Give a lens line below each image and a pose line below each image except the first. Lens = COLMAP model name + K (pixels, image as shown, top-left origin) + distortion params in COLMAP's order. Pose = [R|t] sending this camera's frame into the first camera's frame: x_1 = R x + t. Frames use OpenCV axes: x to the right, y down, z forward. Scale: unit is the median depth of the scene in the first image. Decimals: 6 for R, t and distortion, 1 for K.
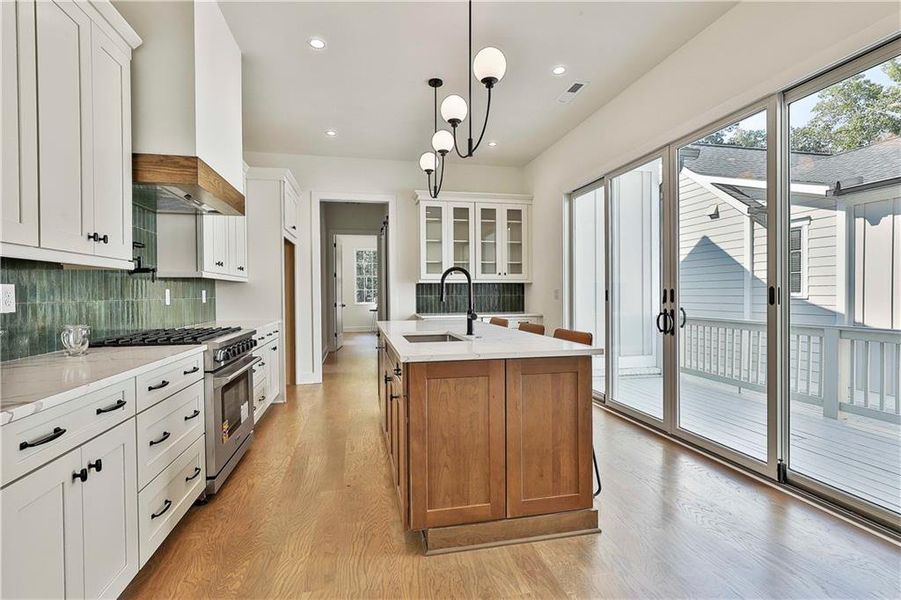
lens RADIAL K [[428.9, 0, 449.8], [0, 428.9, 300.5], [0, 0, 1]] dist [0.001814, 0.000307]
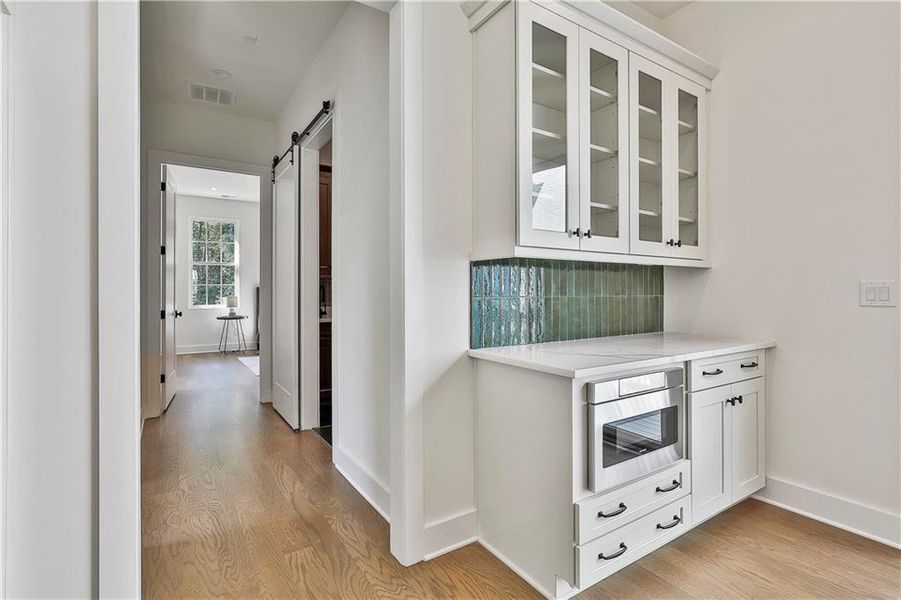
lens RADIAL K [[428.9, 0, 451.7], [0, 428.9, 294.9], [0, 0, 1]] dist [0.001814, 0.000307]
pose [[0.932964, 0.005164, 0.359932, -0.205328], [-0.000933, 0.999928, -0.011929, -0.007855], [-0.359968, 0.010794, 0.932902, 0.653499]]
